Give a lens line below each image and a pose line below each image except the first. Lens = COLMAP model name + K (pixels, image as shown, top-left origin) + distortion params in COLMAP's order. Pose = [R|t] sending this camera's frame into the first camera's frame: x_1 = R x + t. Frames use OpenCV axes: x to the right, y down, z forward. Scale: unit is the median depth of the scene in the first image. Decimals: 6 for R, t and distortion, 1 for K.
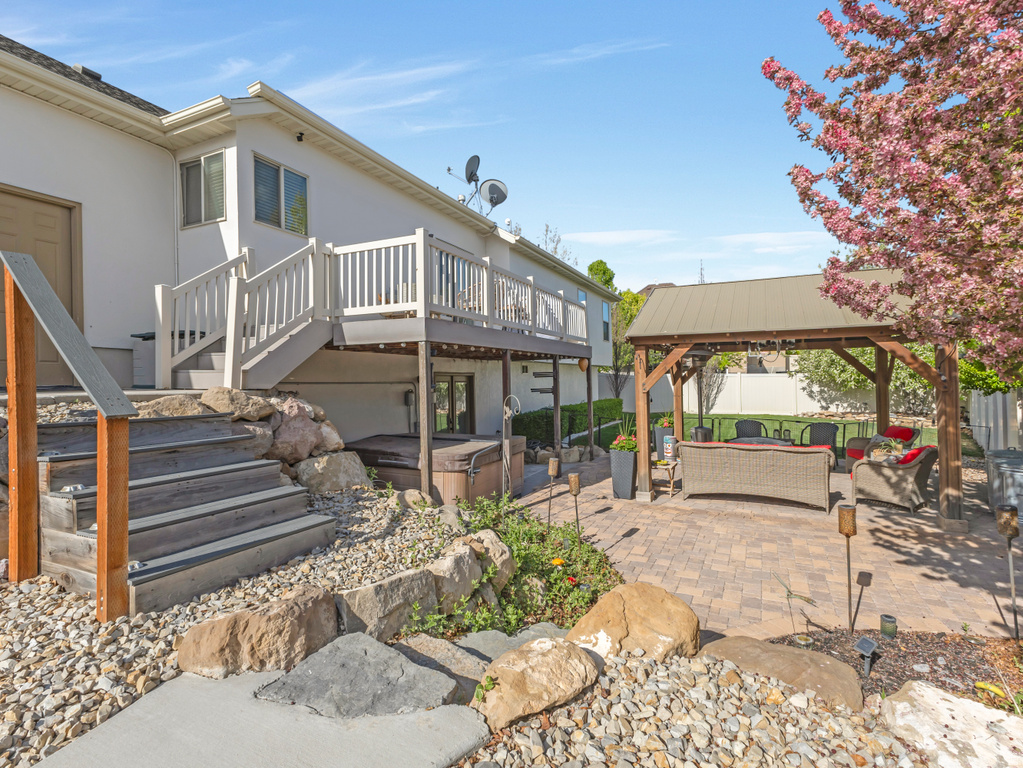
lens RADIAL K [[501.5, 0, 511.2], [0, 501.5, 388.2], [0, 0, 1]] dist [-0.002976, 0.002181]
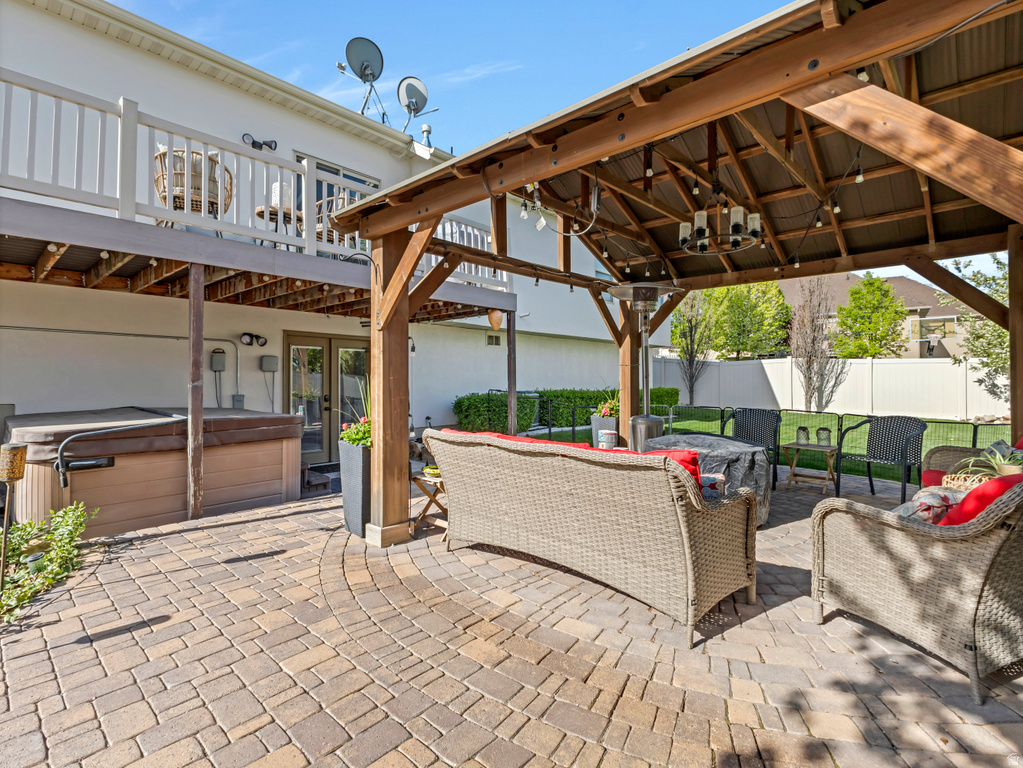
lens RADIAL K [[501.5, 0, 510.1], [0, 501.5, 381.6], [0, 0, 1]] dist [-0.002976, 0.002181]
pose [[0.957161, 0.014962, -0.289171, 0.348830], [-0.019126, 0.999750, -0.011579, 0.041415], [0.288926, 0.016614, 0.957207, 0.358345]]
